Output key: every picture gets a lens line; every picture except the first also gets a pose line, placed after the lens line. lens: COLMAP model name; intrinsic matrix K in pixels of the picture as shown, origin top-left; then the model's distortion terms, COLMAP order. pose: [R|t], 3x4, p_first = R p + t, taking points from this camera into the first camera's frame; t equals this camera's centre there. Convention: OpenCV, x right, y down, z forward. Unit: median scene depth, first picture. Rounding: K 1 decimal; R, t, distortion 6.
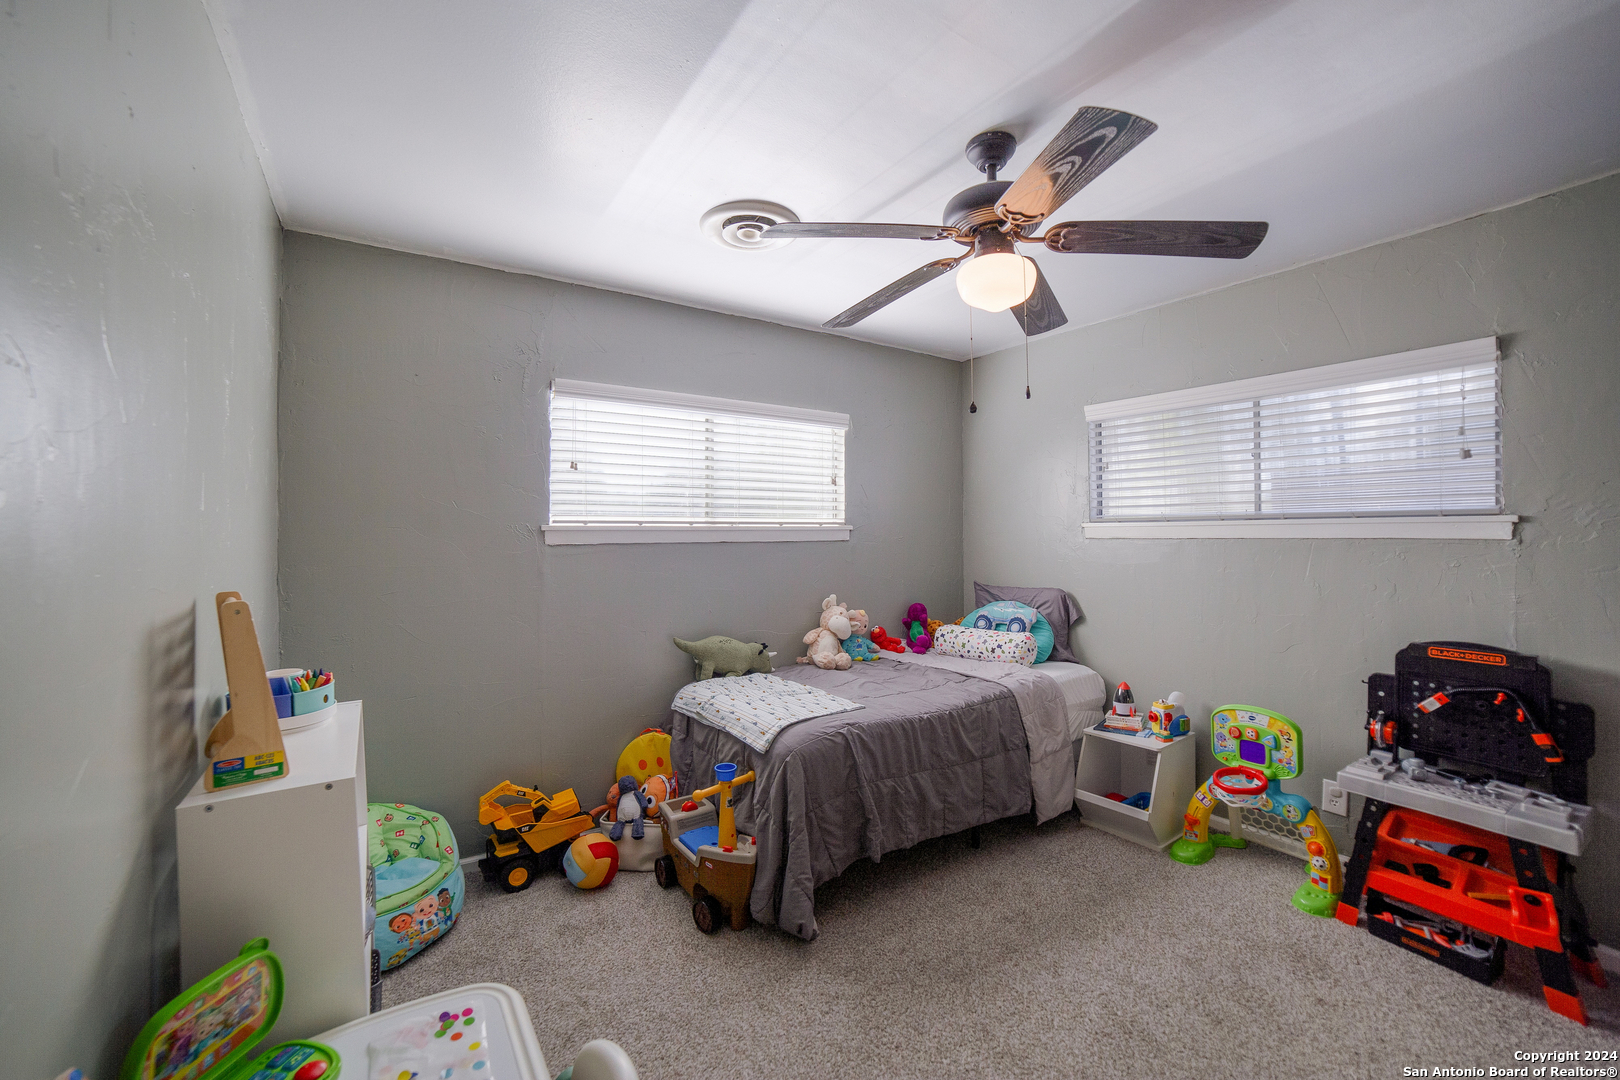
lens RADIAL K [[657.4, 0, 806.3], [0, 657.4, 531.4], [0, 0, 1]] dist [-0.089692, 0.032900]
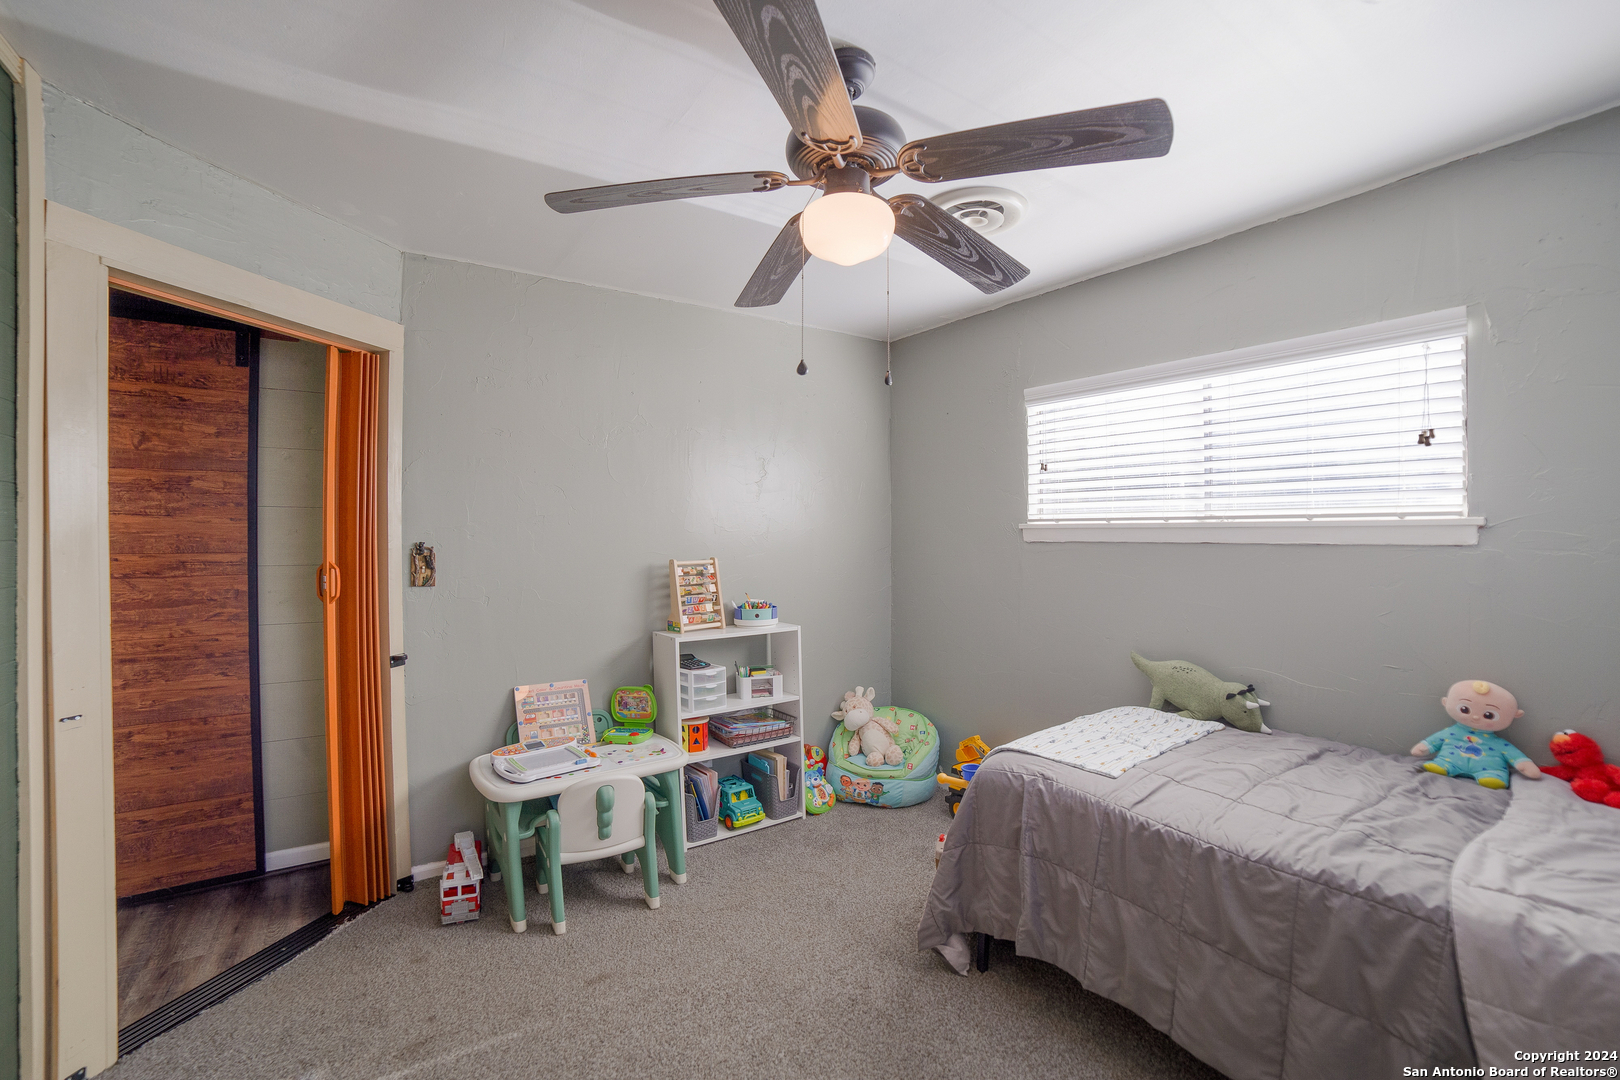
lens RADIAL K [[657.4, 0, 806.3], [0, 657.4, 531.4], [0, 0, 1]] dist [-0.089692, 0.032900]
pose [[0.044583, 0.007219, -0.998980, 0.543270], [0.007111, 0.999946, 0.007544, -0.005143], [0.998980, -0.007440, 0.044529, 0.447700]]
